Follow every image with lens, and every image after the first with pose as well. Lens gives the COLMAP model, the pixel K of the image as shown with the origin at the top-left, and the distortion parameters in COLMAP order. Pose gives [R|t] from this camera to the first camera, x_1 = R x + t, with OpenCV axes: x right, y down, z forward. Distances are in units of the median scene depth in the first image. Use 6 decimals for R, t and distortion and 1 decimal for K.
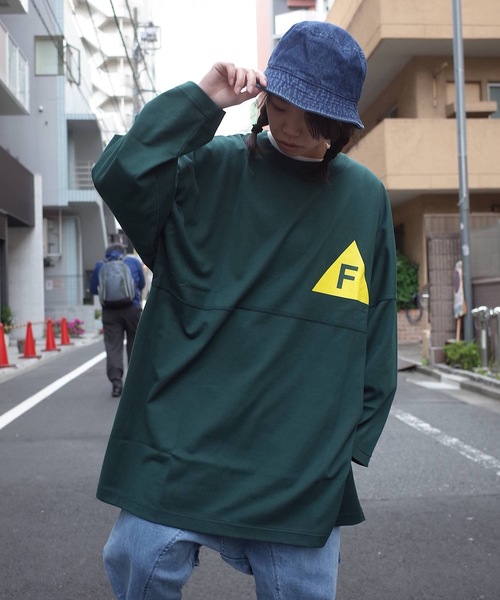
lens RADIAL K [[744.6, 0, 248.0], [0, 744.6, 287.8], [0, 0, 1]] dist [-0.062776, 0.061048]
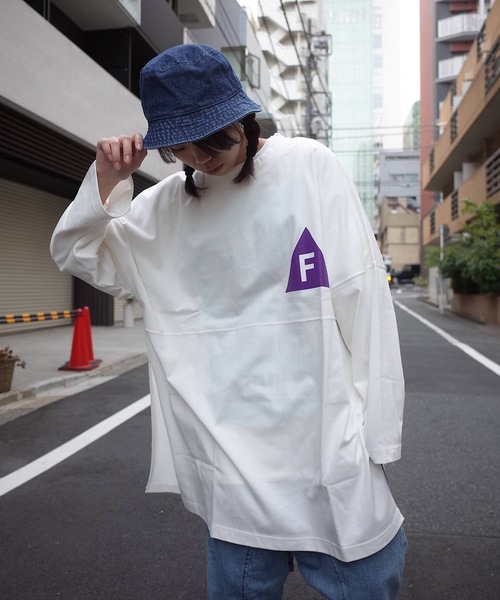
lens RADIAL K [[639.6, 0, 244.7], [0, 639.6, 274.1], [0, 0, 1]] dist [-0.056790, 0.045672]
pose [[0.968661, 0.026965, -0.246918, 0.005347], [-0.023912, 0.999596, 0.015354, -0.004994], [0.247232, -0.008968, 0.968915, 0.088378]]
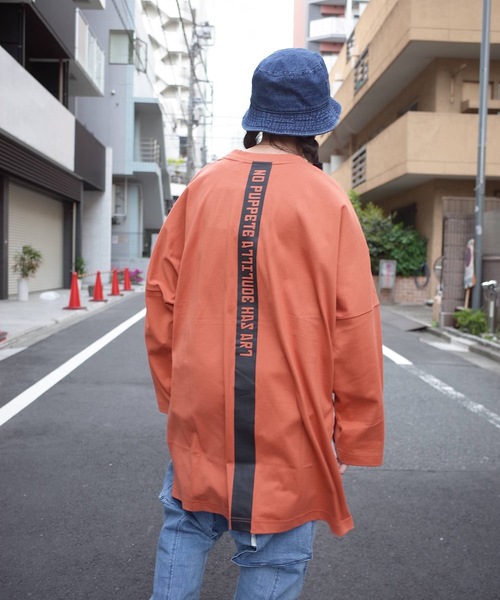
lens RADIAL K [[599.5, 0, 248.1], [0, 599.5, 290.1], [0, 0, 1]] dist [-0.059512, 0.058350]
pose [[0.998001, 0.050664, -0.037790, -0.021293], [-0.047812, 0.996192, 0.072901, -0.007875], [0.041340, -0.070948, 0.996623, 0.059020]]
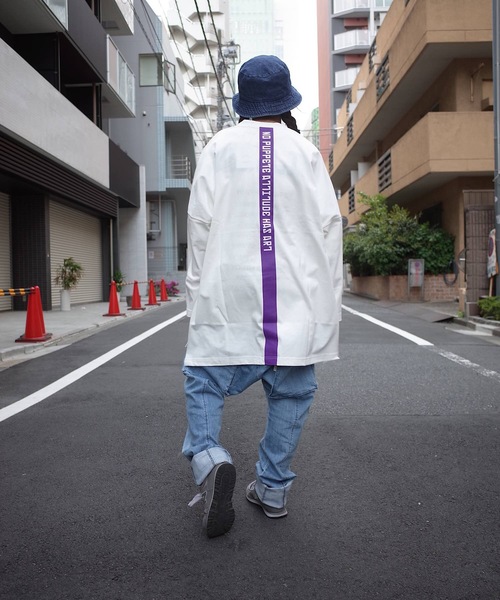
lens RADIAL K [[597.3, 0, 247.5], [0, 597.3, 291.6], [0, 0, 1]] dist [-0.068268, 0.074970]
pose [[0.994803, 0.010184, -0.101304, -0.006325], [-0.005174, 0.998756, 0.049594, 0.017797], [0.101683, -0.048812, 0.993619, 0.021202]]
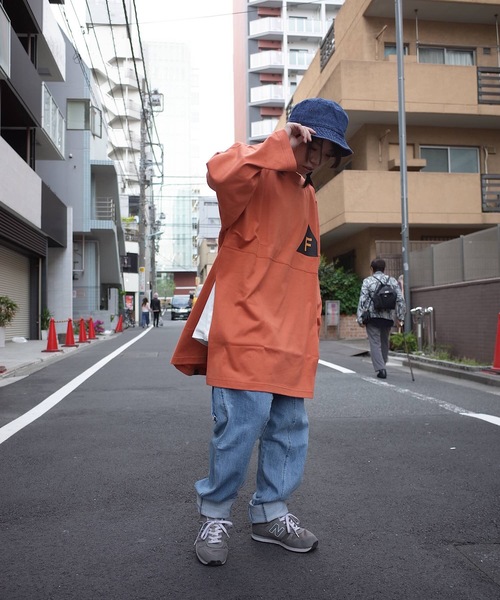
lens RADIAL K [[599.0, 0, 248.3], [0, 599.0, 291.4], [0, 0, 1]] dist [-0.066359, 0.072399]
pose [[0.998719, 0.016077, 0.047975, -0.046421], [-0.015066, 0.999658, -0.021371, 0.021406], [-0.048302, 0.020621, 0.998620, -0.080008]]
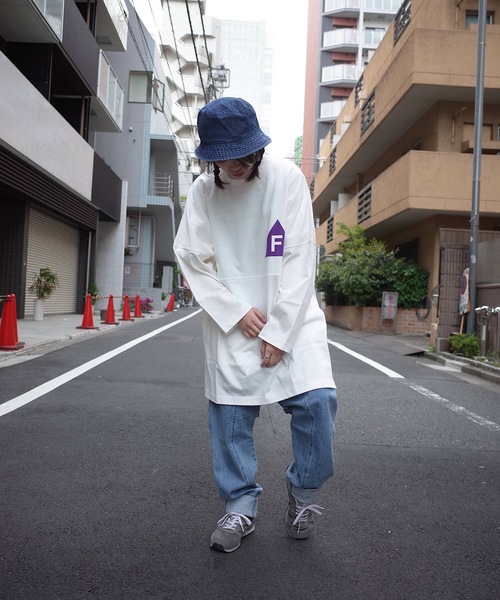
lens RADIAL K [[597.3, 0, 247.5], [0, 597.3, 291.6], [0, 0, 1]] dist [-0.068268, 0.074970]
pose [[0.995662, 0.072803, -0.057941, -0.011692], [-0.072292, 0.997324, 0.010859, 0.016985], [0.058576, -0.006623, 0.998261, 0.014318]]
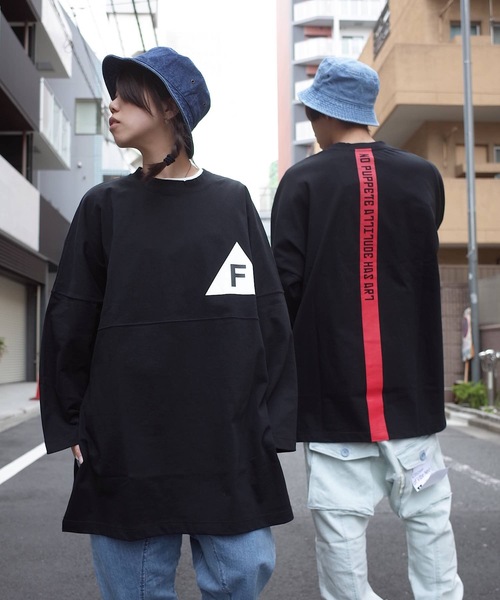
lens RADIAL K [[698.5, 0, 248.9], [0, 698.5, 311.2], [0, 0, 1]] dist [-0.054775, 0.042612]
pose [[0.999604, 0.017905, -0.021728, -0.012054], [-0.018649, 0.999229, -0.034537, 0.008667], [0.021093, 0.034929, 0.999167, -0.021239]]
